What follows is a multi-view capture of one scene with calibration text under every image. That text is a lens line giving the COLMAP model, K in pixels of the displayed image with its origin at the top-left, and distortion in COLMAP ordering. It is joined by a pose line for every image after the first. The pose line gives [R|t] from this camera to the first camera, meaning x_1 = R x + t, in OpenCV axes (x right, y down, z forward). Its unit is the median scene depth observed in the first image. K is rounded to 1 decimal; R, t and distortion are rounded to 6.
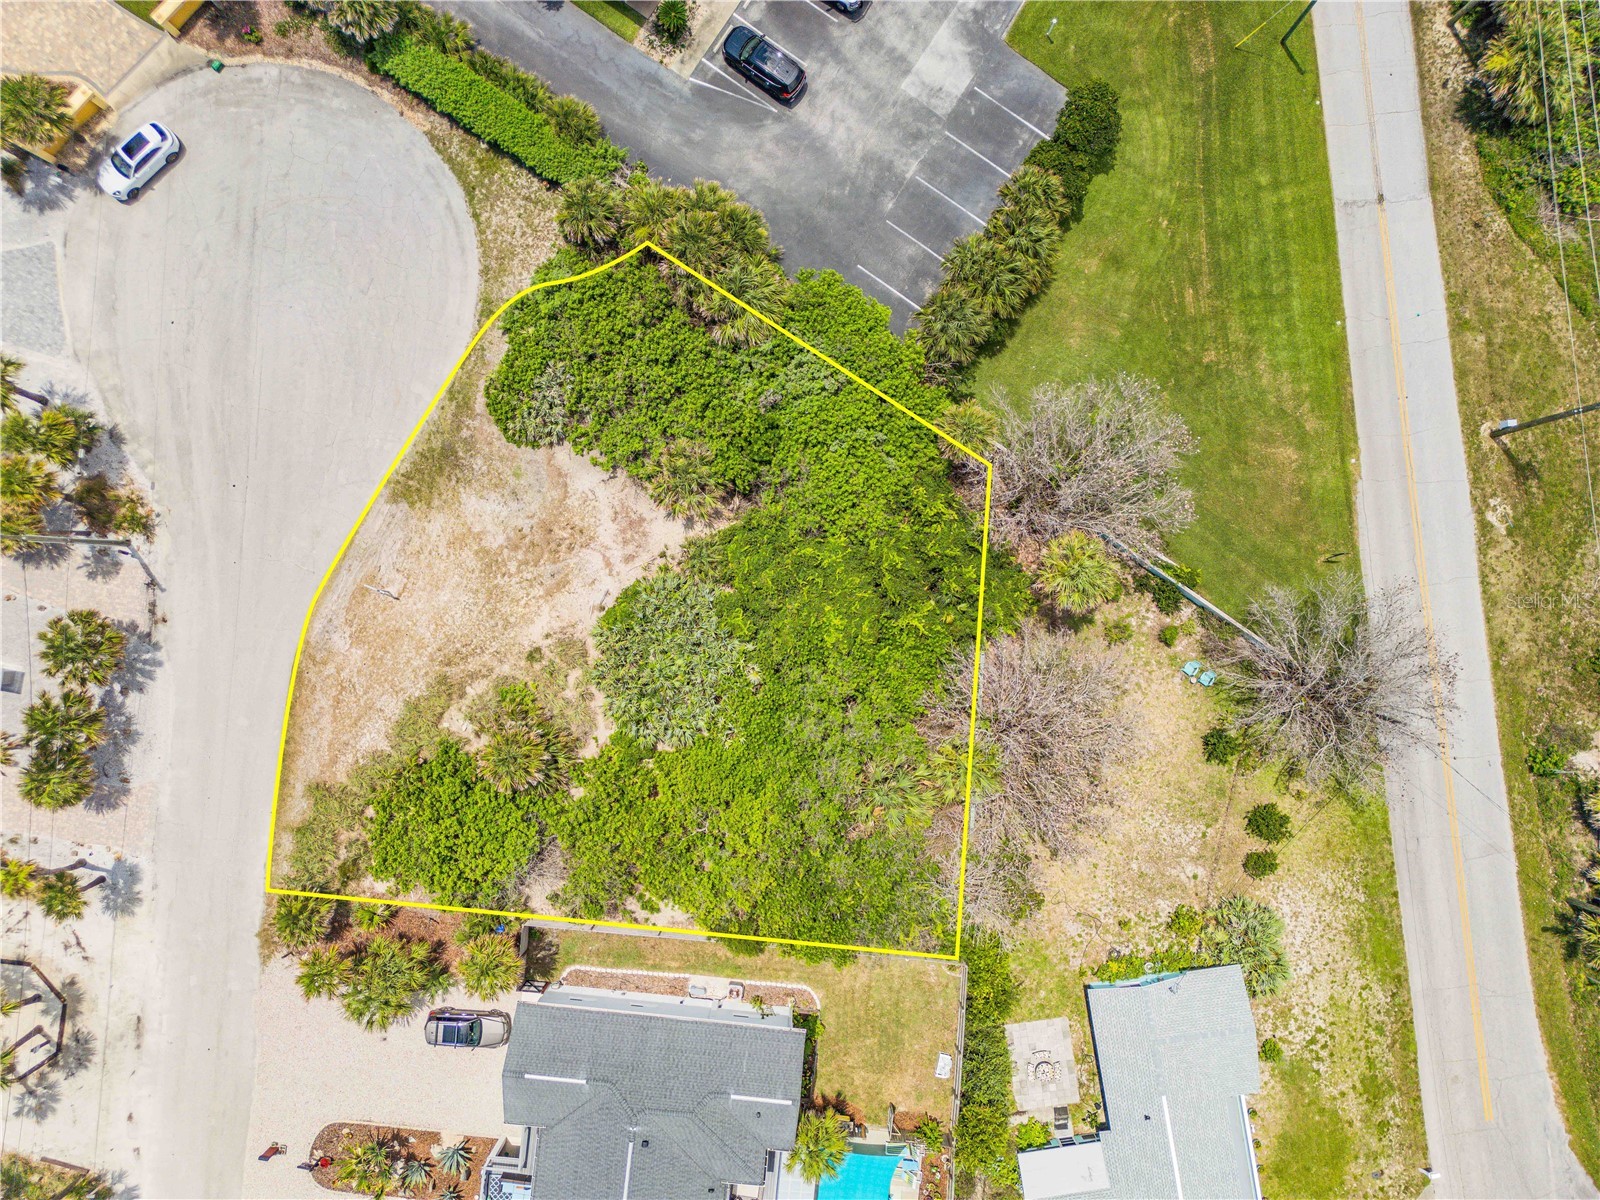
lens RADIAL K [[1119.1, 0, 798.7], [0, 1119.1, 602.9], [0, 0, 1]] dist [0.089871, -0.100593]
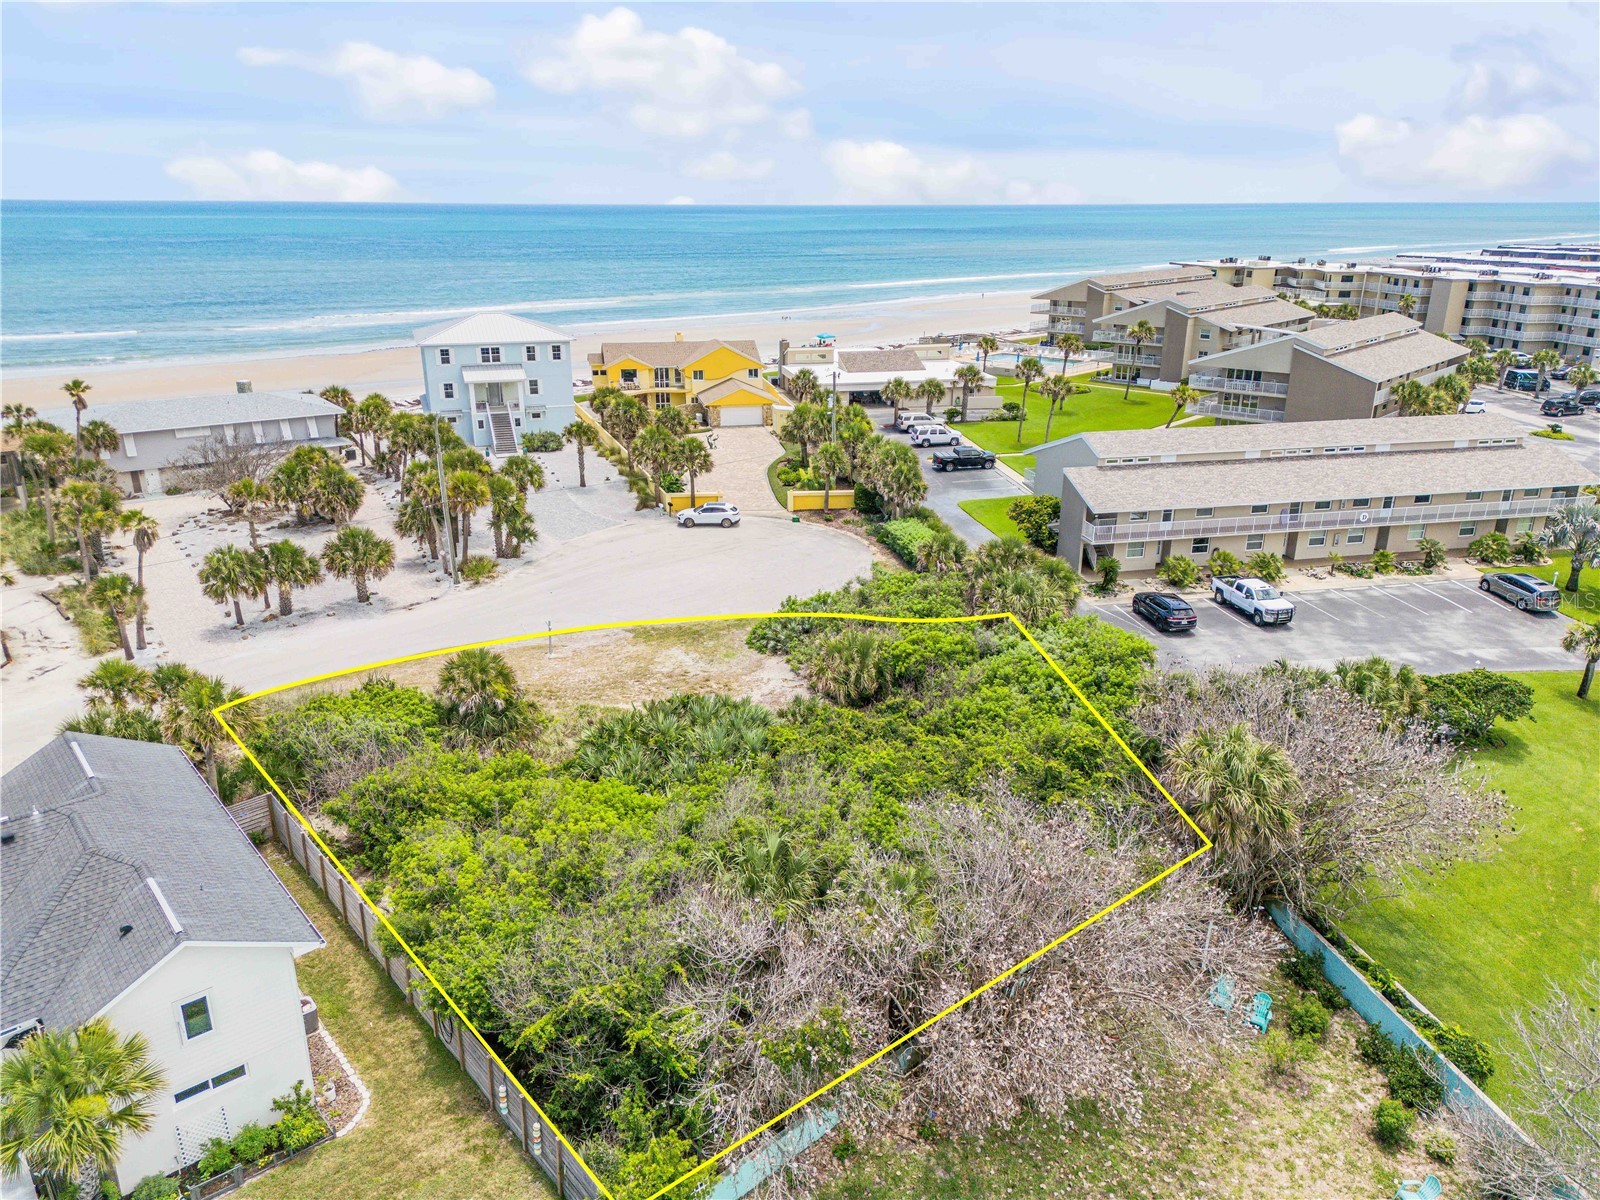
lens RADIAL K [[1119.1, 0, 798.7], [0, 1119.1, 602.9], [0, 0, 1]] dist [0.089871, -0.100593]
pose [[0.723076, 0.235961, -0.649218, 0.412792], [-0.690739, 0.255670, -0.676397, 0.486807], [0.006382, 0.937526, 0.347856, 0.619748]]
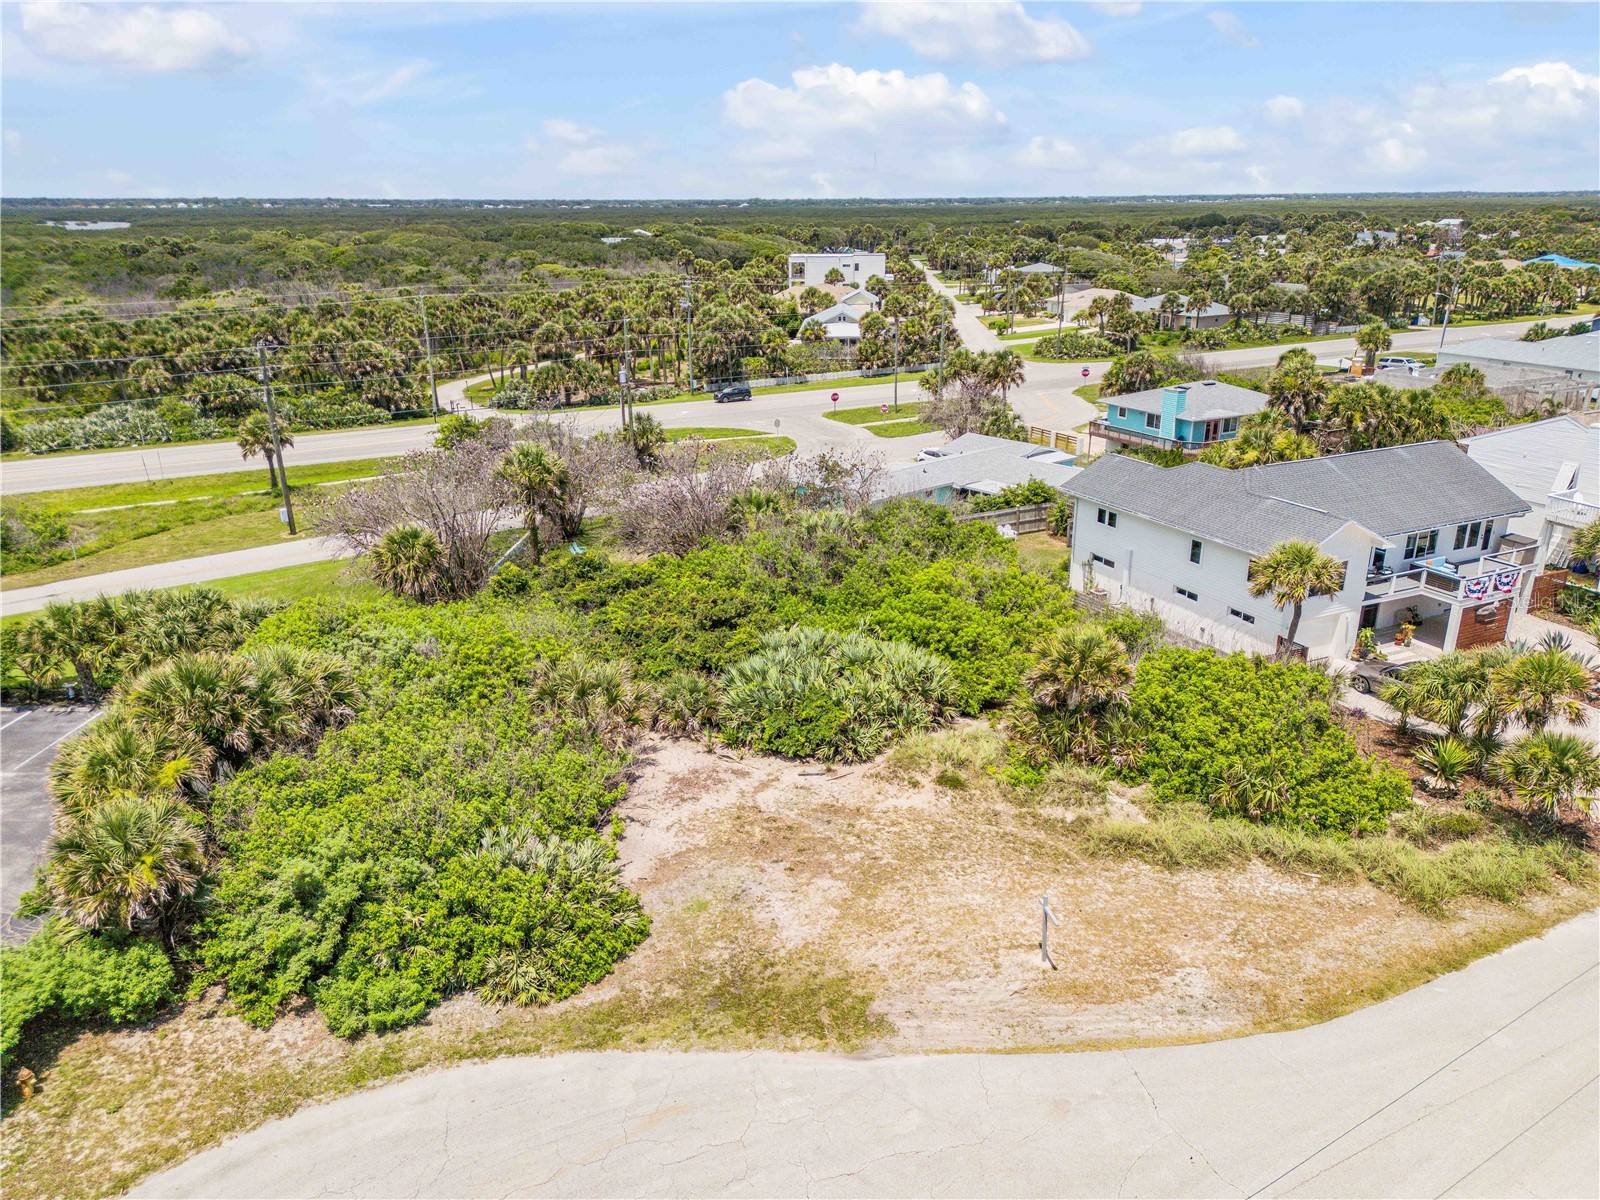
lens RADIAL K [[1124.1, 0, 798.0], [0, 1124.1, 597.2], [0, 0, 1]] dist [0.089263, -0.099101]
pose [[-0.525858, -0.274097, 0.805198, -0.650005], [0.850551, -0.162762, 0.500072, -0.311508], [-0.006012, 0.947829, 0.318723, 0.701330]]
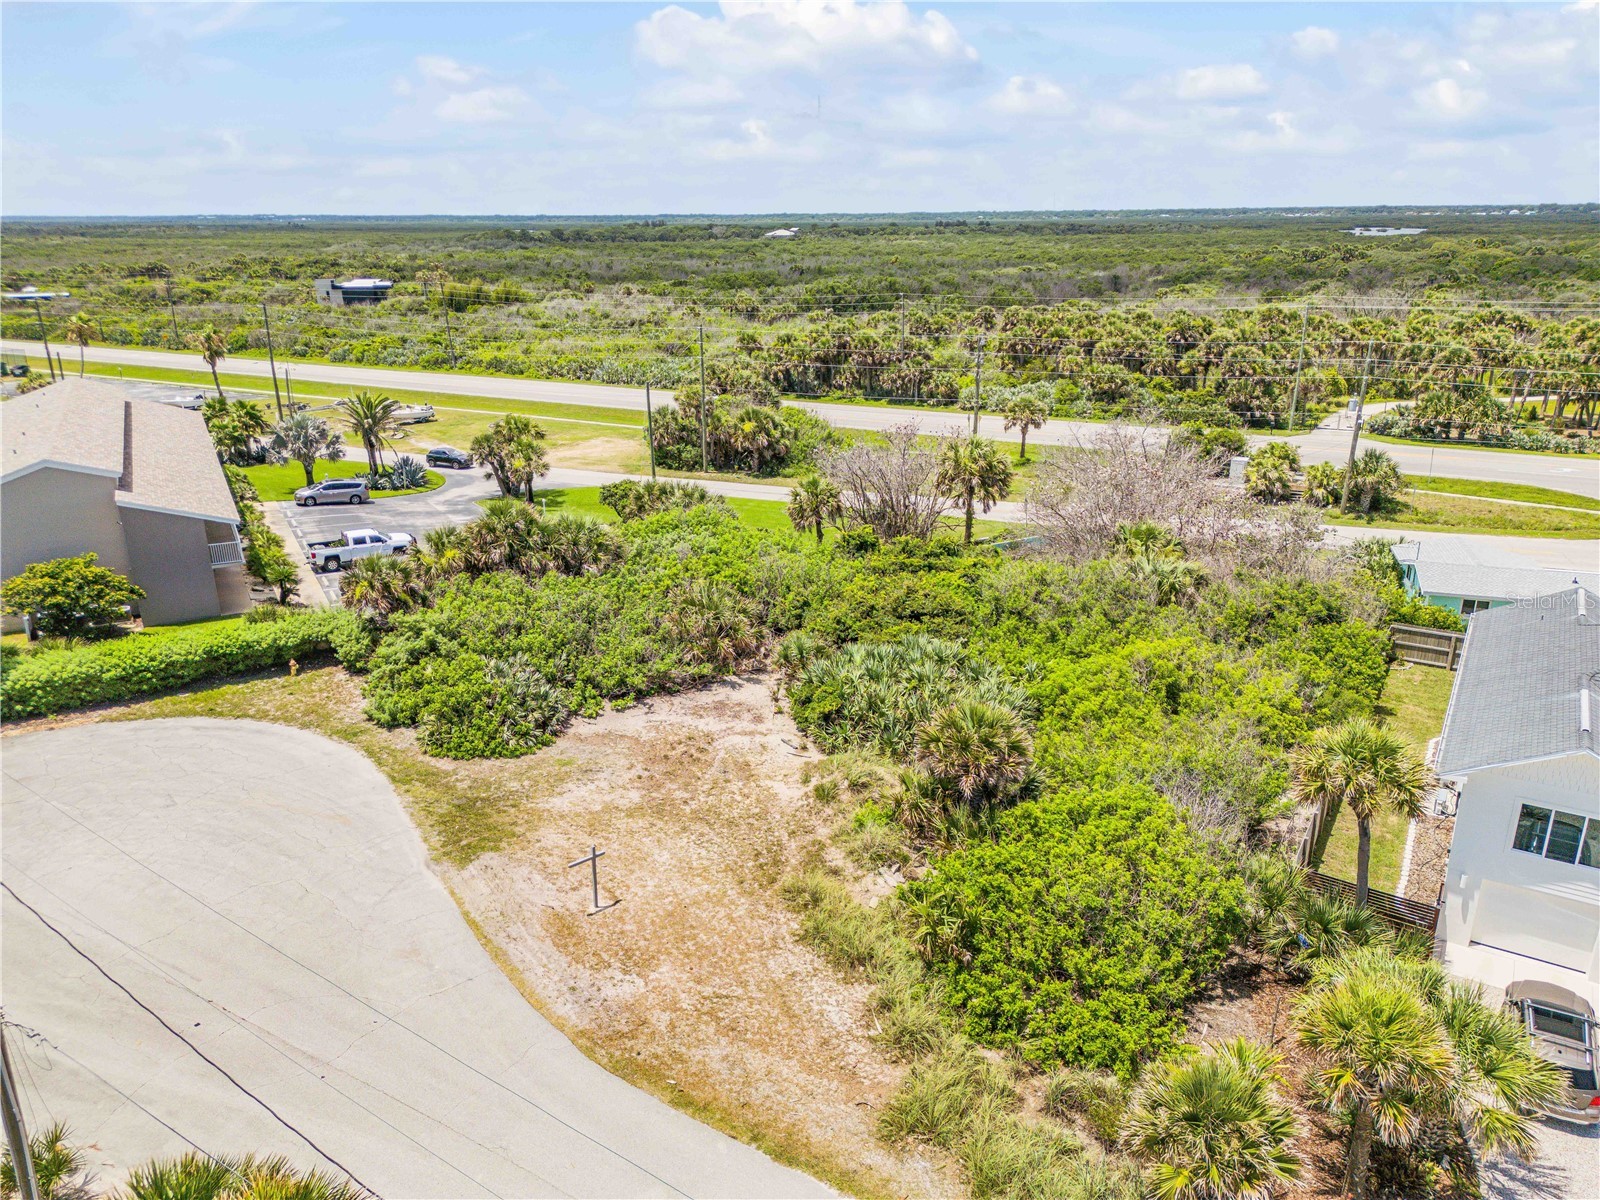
lens RADIAL K [[1119.1, 0, 798.7], [0, 1119.1, 602.9], [0, 0, 1]] dist [0.089871, -0.100593]
pose [[0.448076, -0.288904, 0.846028, -0.721134], [0.893954, 0.153923, -0.420896, 0.272337], [-0.008625, 0.944903, 0.327237, 0.692927]]
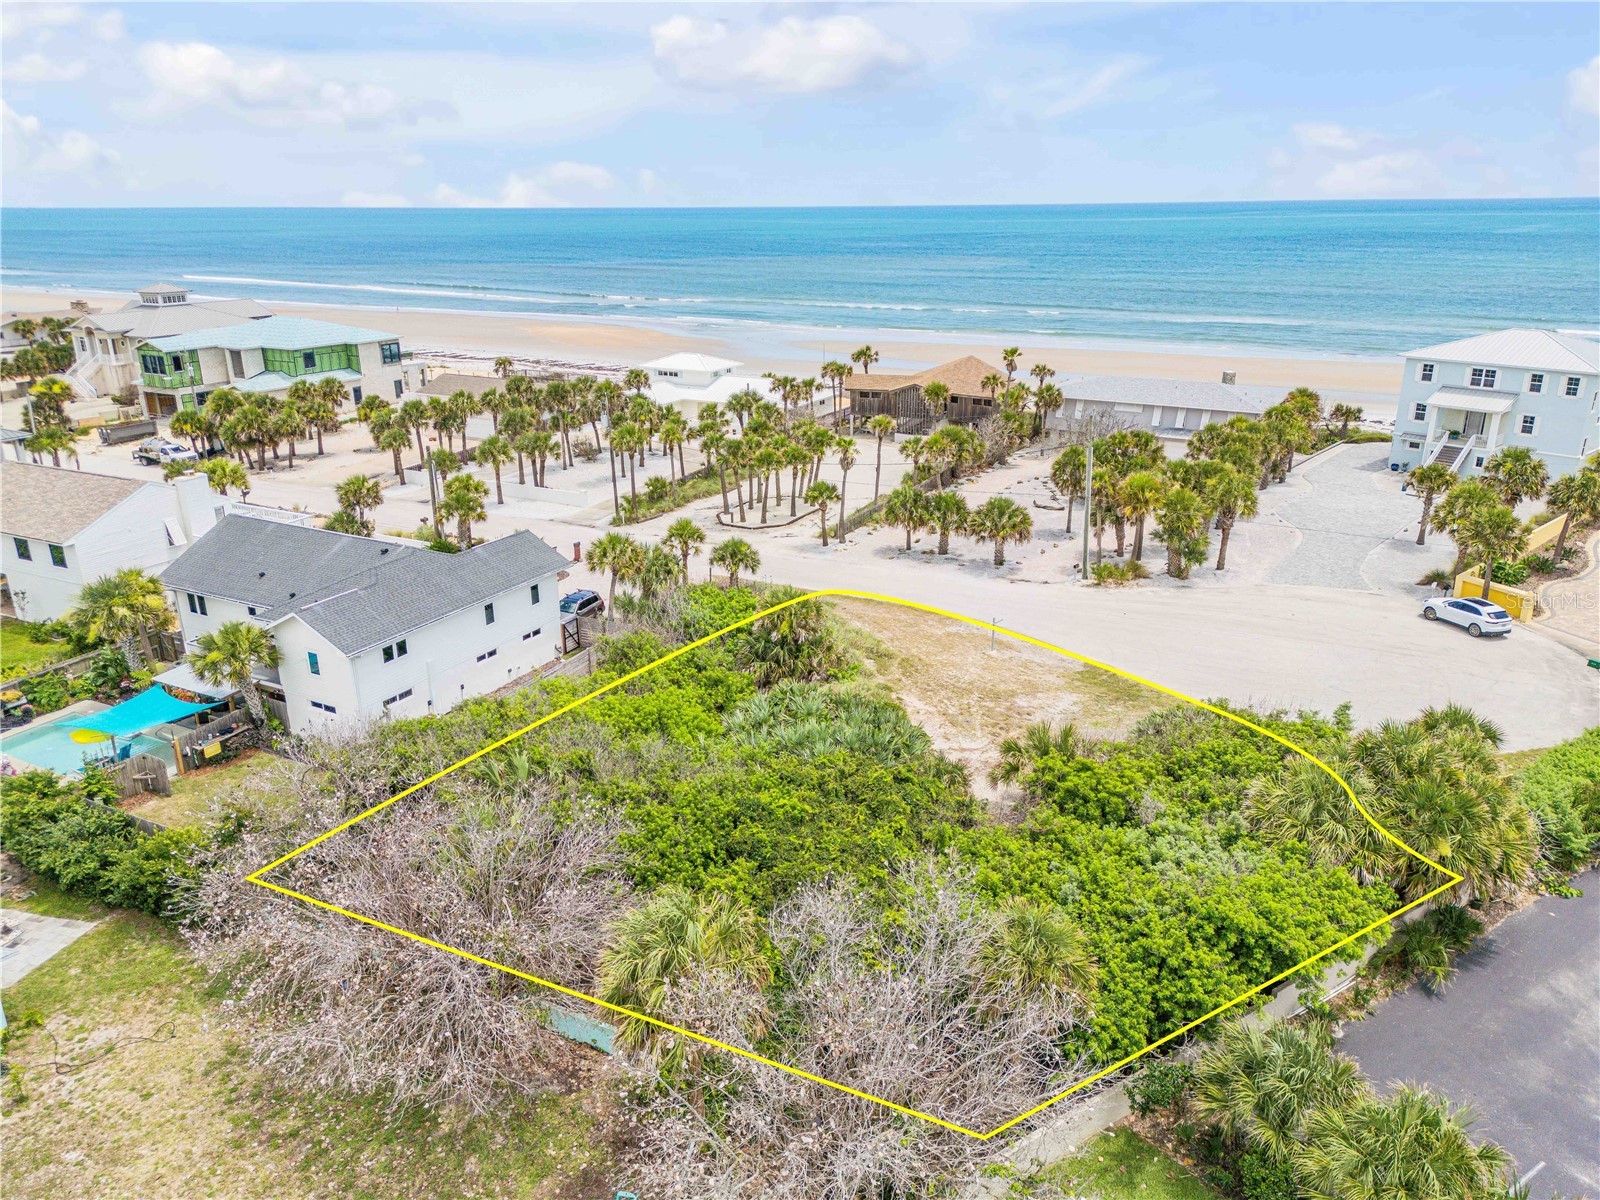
lens RADIAL K [[1119.1, 0, 798.7], [0, 1119.1, 602.9], [0, 0, 1]] dist [0.089871, -0.100593]
pose [[-0.382963, 0.314775, -0.868479, 0.533300], [-0.923475, -0.106953, 0.368450, -0.208008], [0.023093, 0.943121, 0.331646, 0.631914]]
